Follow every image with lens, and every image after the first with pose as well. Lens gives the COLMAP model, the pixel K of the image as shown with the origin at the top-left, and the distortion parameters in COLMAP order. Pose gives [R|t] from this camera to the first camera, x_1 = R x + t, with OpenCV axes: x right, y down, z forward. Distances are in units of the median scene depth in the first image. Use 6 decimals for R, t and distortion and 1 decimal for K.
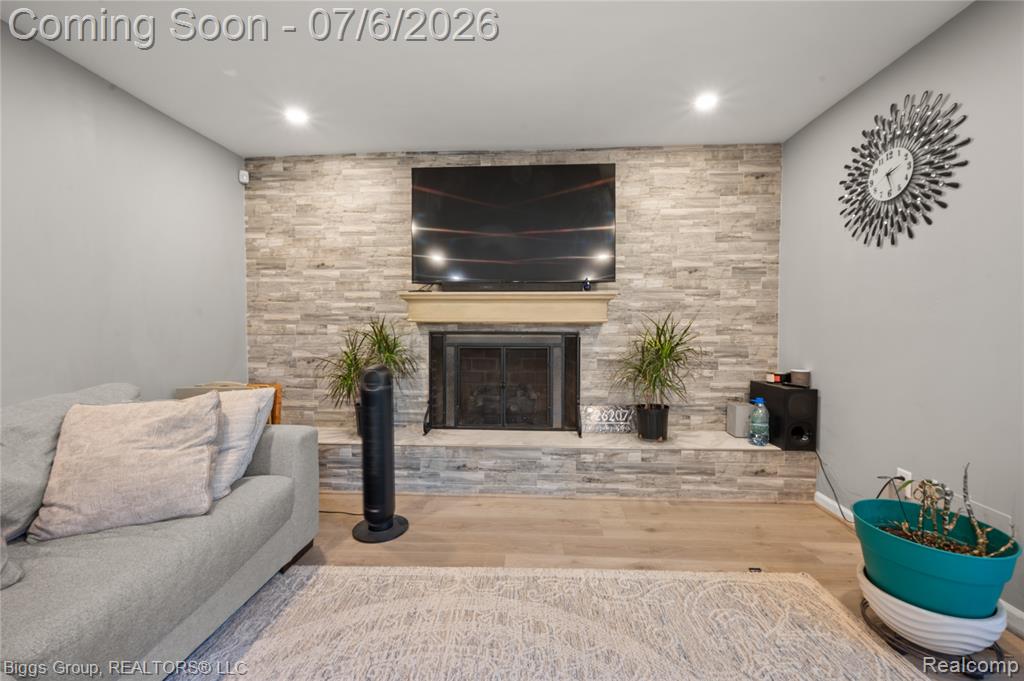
lens RADIAL K [[410.3, 0, 509.0], [0, 410.3, 341.3], [0, 0, 1]] dist [-0.003705, -0.000425]
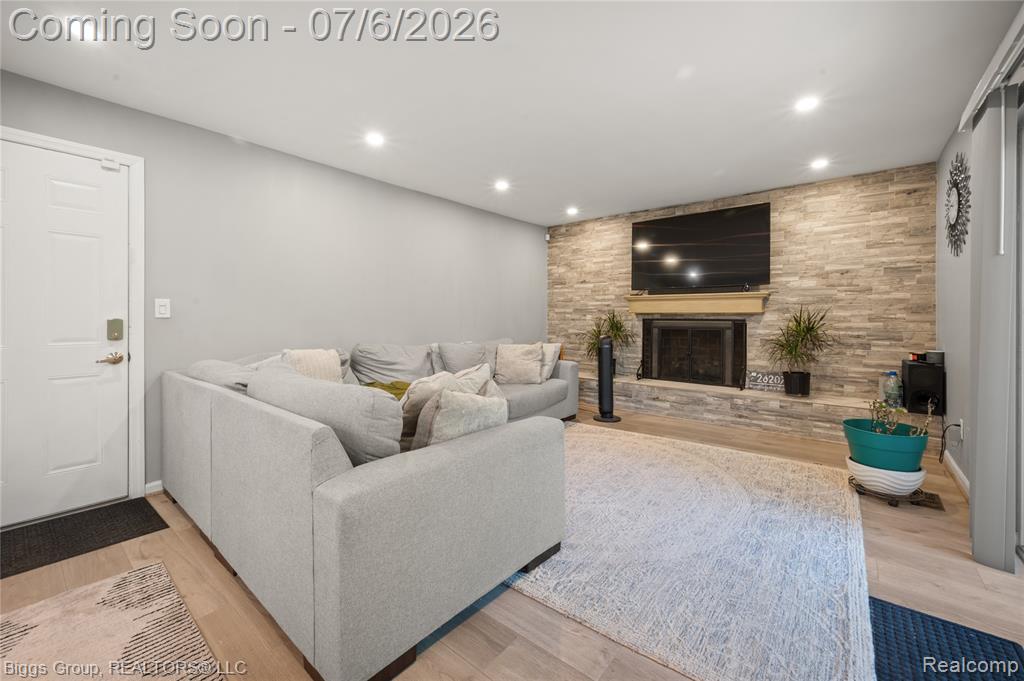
lens RADIAL K [[410.3, 0, 519.2], [0, 410.3, 315.1], [0, 0, 1]] dist [-0.003705, -0.000425]
pose [[0.820771, -0.001647, -0.571255, 0.344469], [-0.018286, 0.999408, -0.029154, 0.019051], [0.570965, 0.034374, 0.820254, -0.645542]]
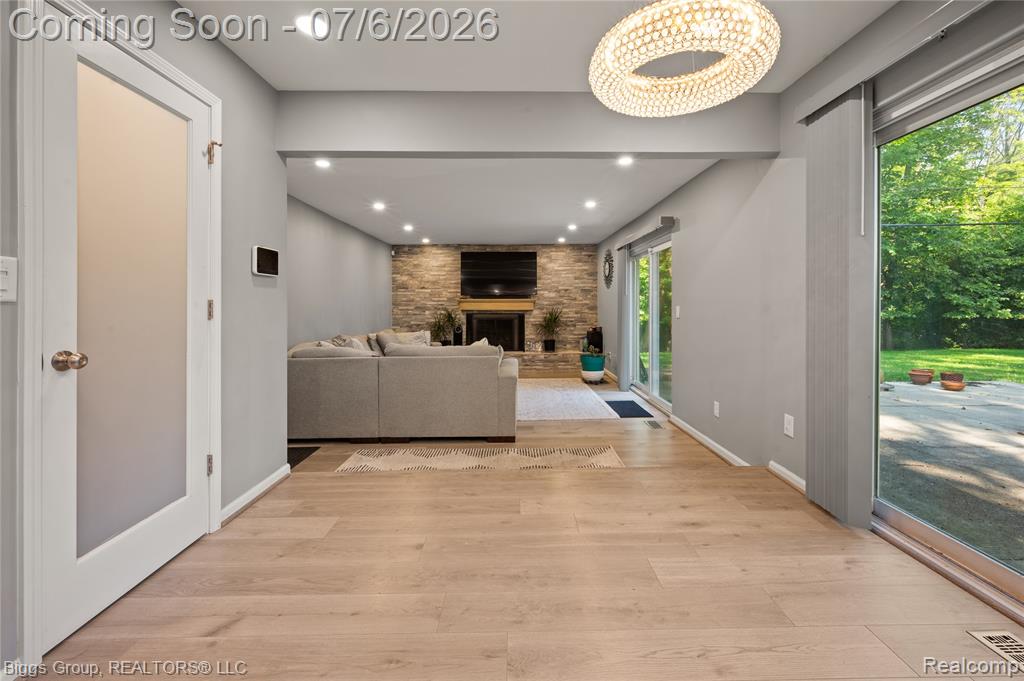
lens RADIAL K [[410.3, 0, 532.5], [0, 410.3, 300.3], [0, 0, 1]] dist [-0.003705, -0.000425]
pose [[0.993824, -0.001475, 0.110955, -0.069089], [0.006623, 0.998918, -0.046041, 0.014788], [-0.110767, 0.046491, 0.992758, -1.640649]]
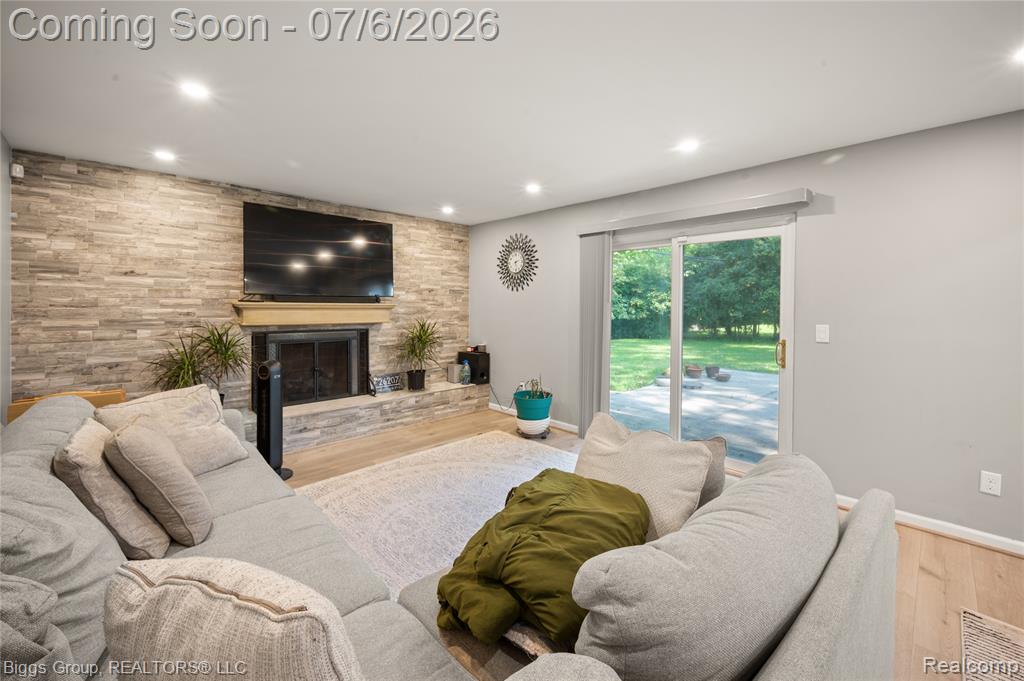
lens RADIAL K [[410.3, 0, 524.9], [0, 410.3, 305.4], [0, 0, 1]] dist [-0.003705, -0.000425]
pose [[0.663320, 0.006046, 0.748311, -0.584907], [0.018247, 0.999539, -0.024251, -0.060819], [-0.748113, 0.029741, 0.662905, -0.445822]]
